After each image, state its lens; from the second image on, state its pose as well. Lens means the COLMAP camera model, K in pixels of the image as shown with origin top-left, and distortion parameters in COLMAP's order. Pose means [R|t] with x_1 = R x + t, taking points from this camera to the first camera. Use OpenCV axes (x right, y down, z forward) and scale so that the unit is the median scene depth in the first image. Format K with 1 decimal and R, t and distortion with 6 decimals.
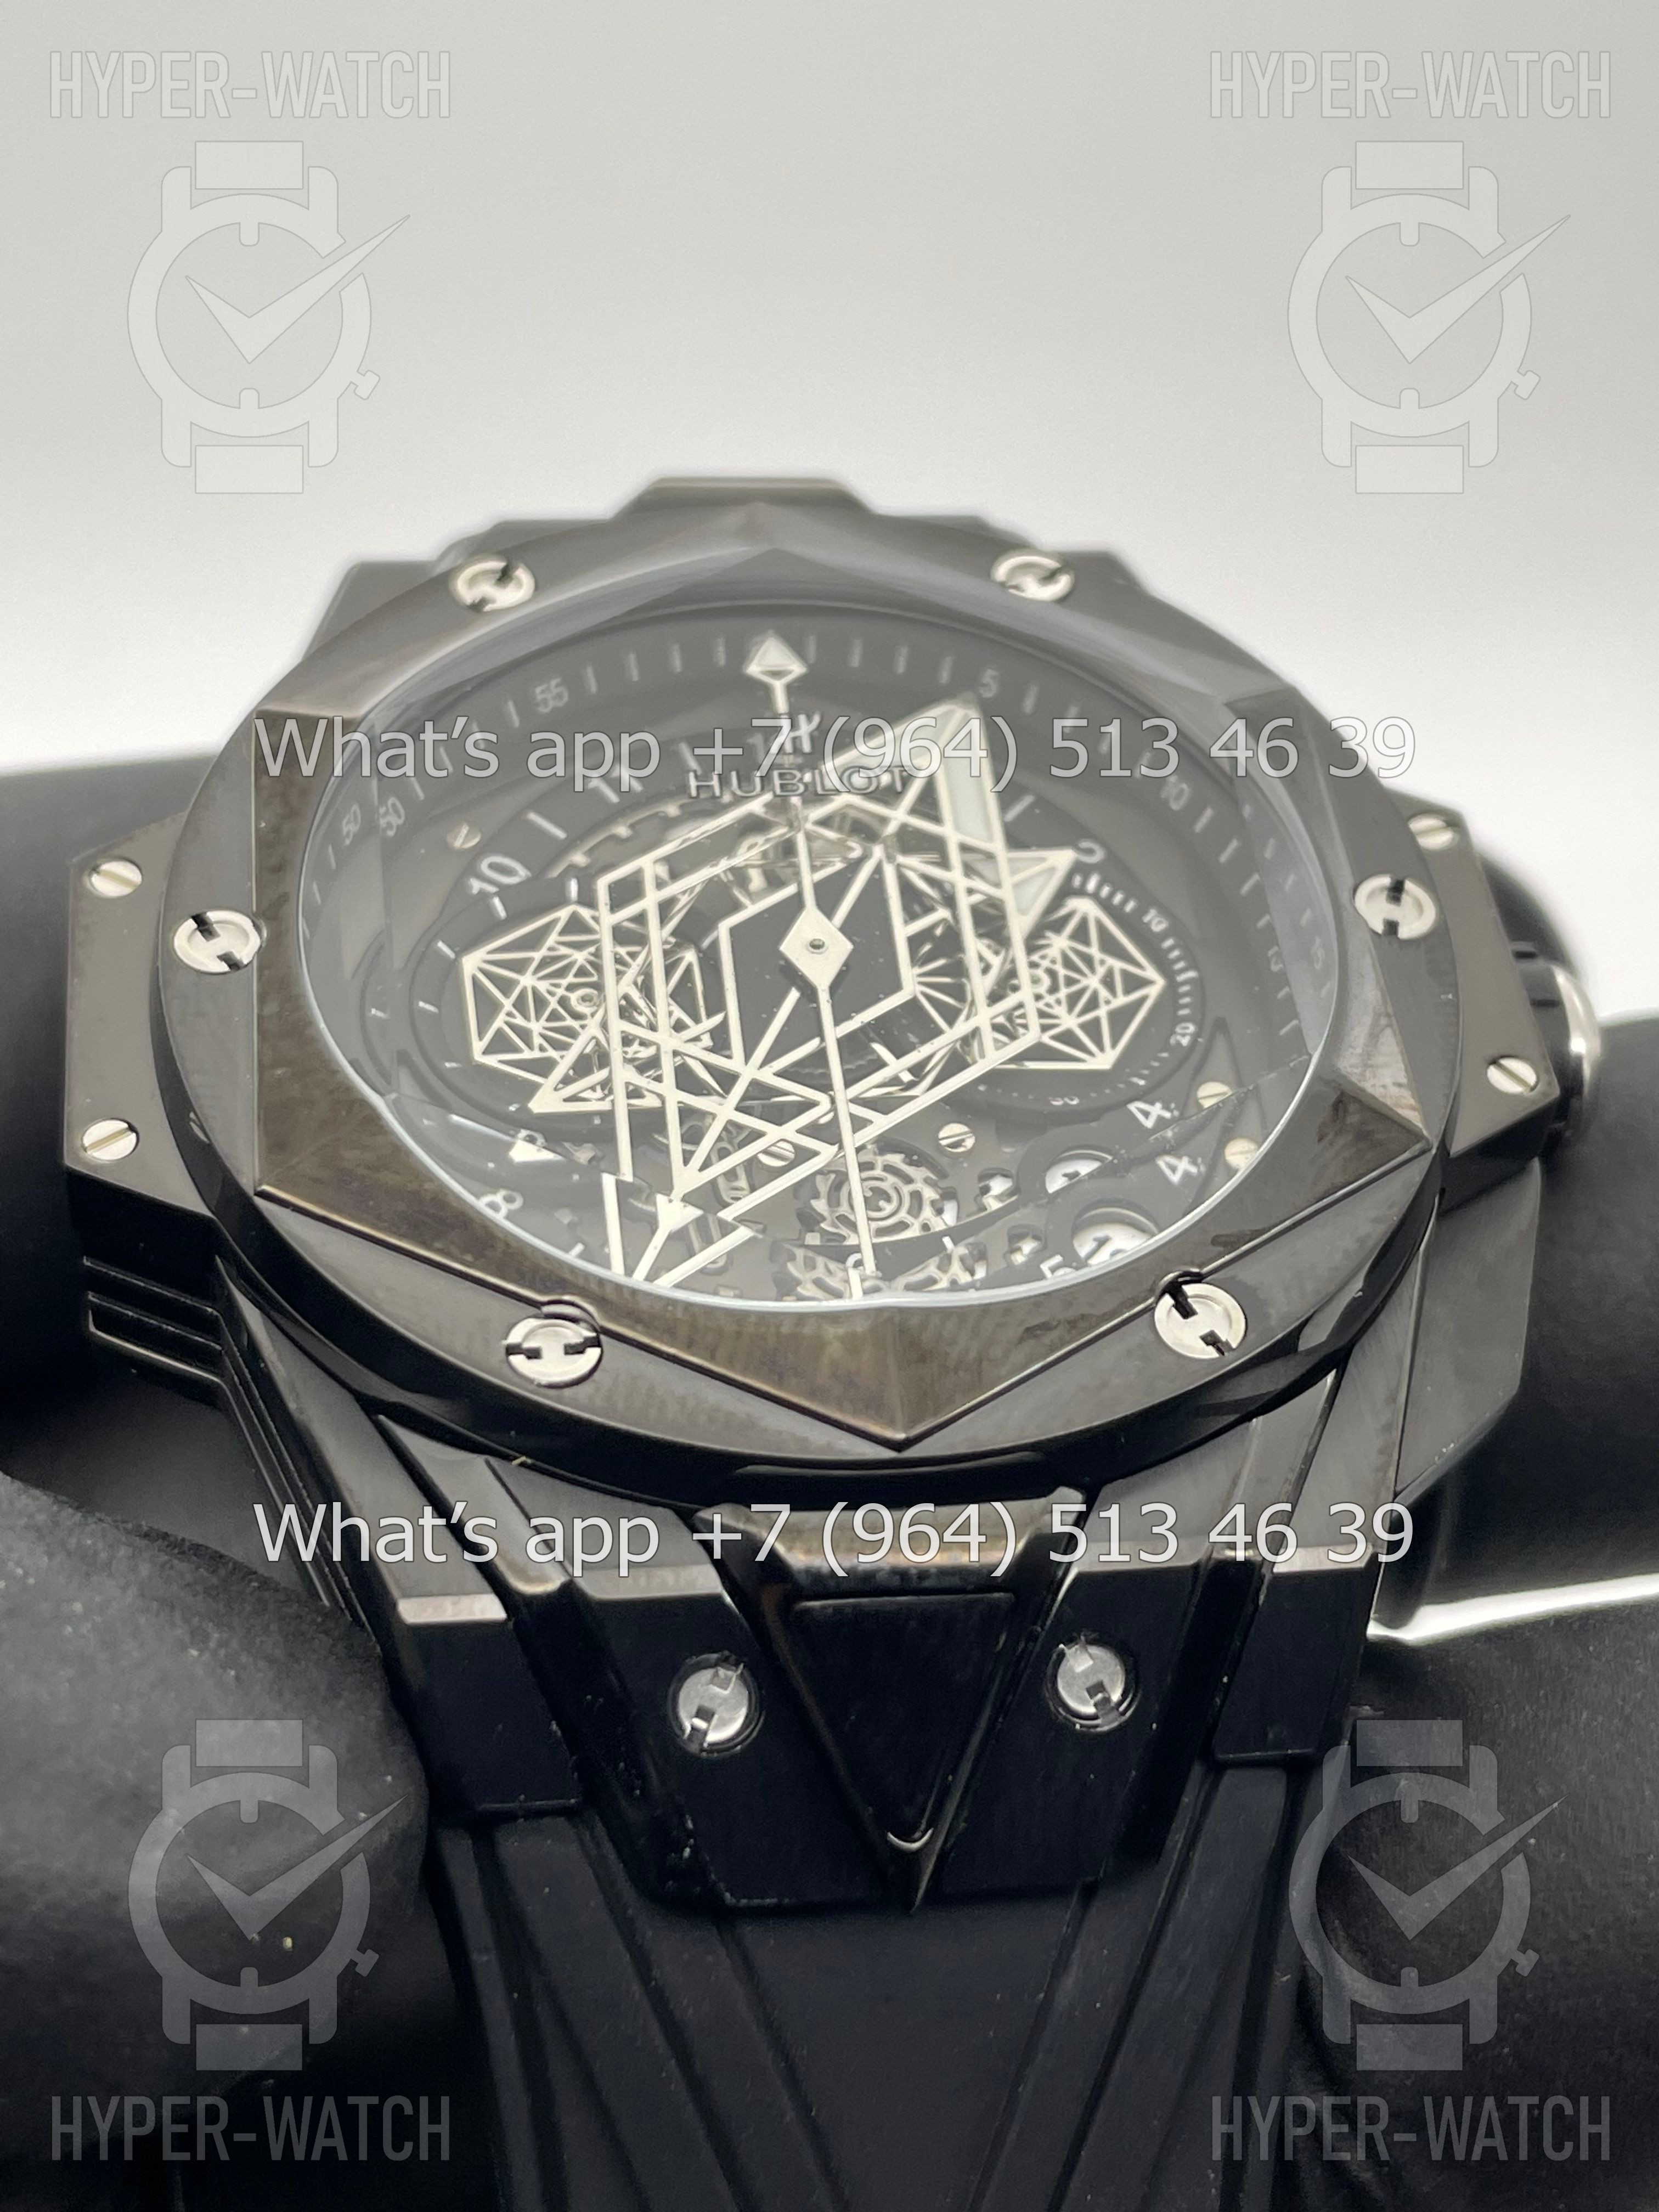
lens RADIAL K [[3260.0, 0, 787.0], [0, 3260.0, 1109.2], [0, 0, 1]] dist [0.014110, 0.033053]
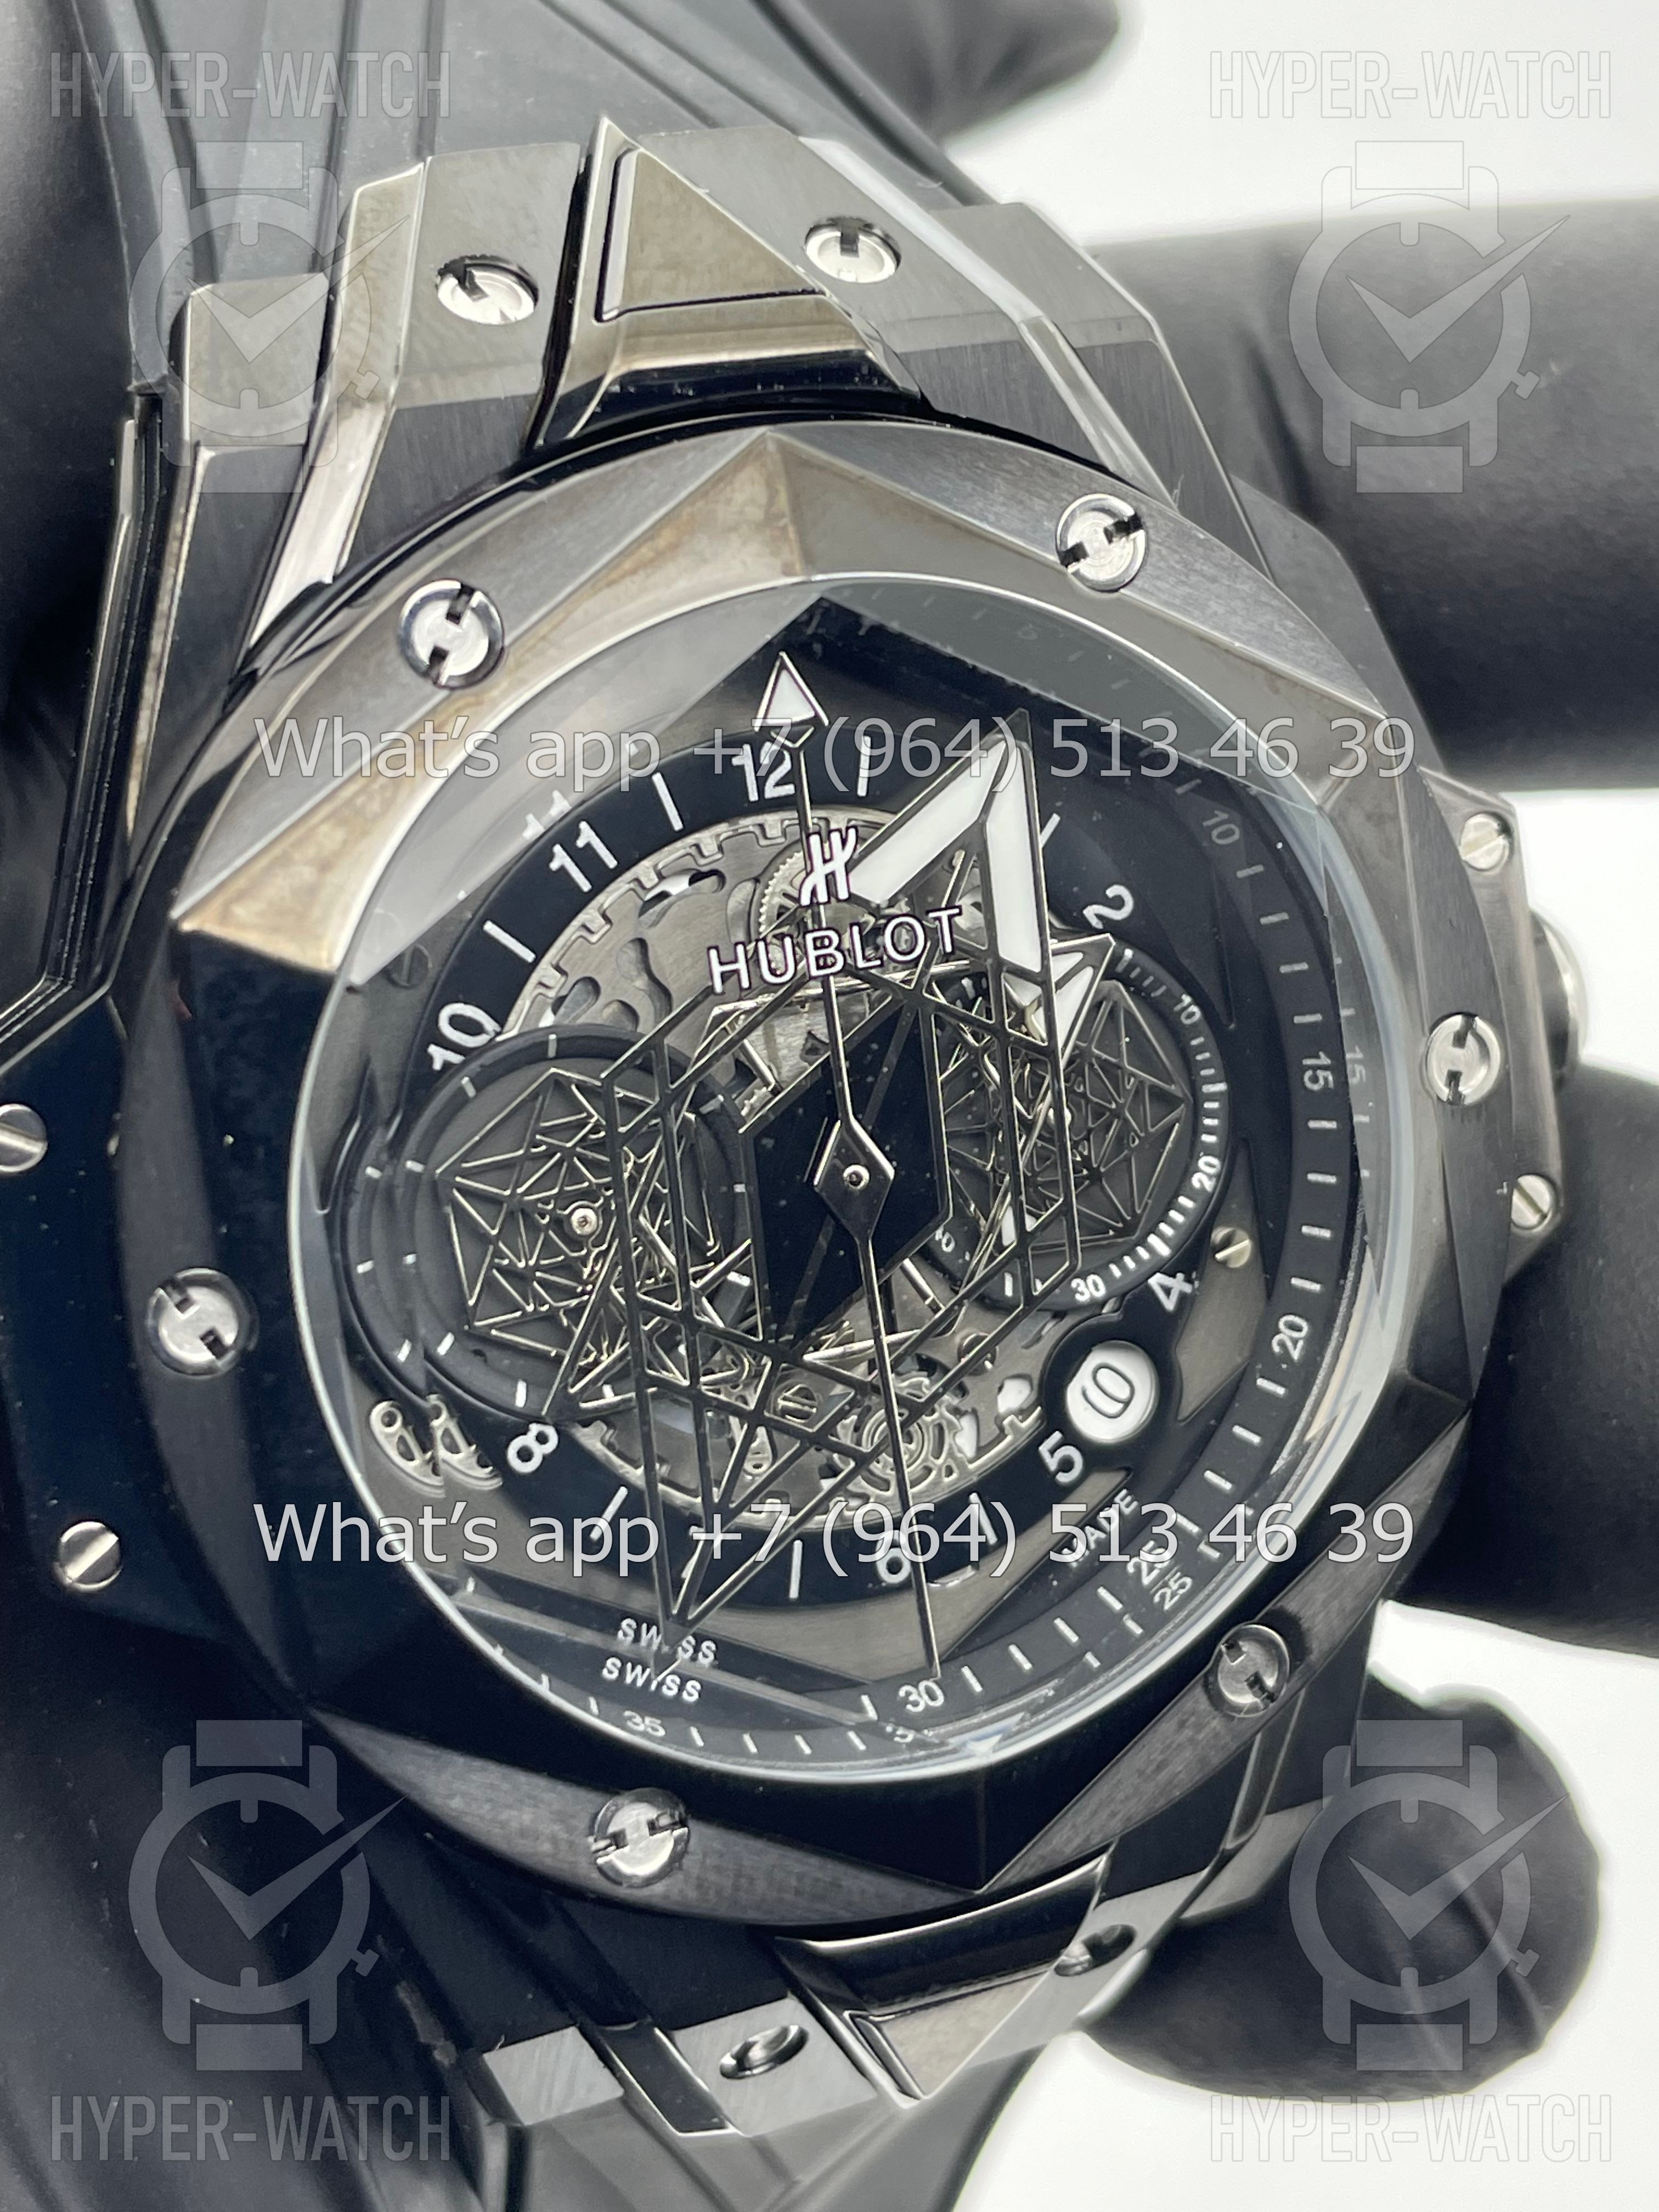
lens RADIAL K [[3260.0, 0, 787.0], [0, 3260.0, 1109.2], [0, 0, 1]] dist [0.014110, 0.033053]
pose [[0.956781, -0.072890, 0.281527, -0.246865], [-0.149775, 0.706304, 0.691883, -0.648393], [-0.249275, -0.704146, 0.664861, 0.432774]]
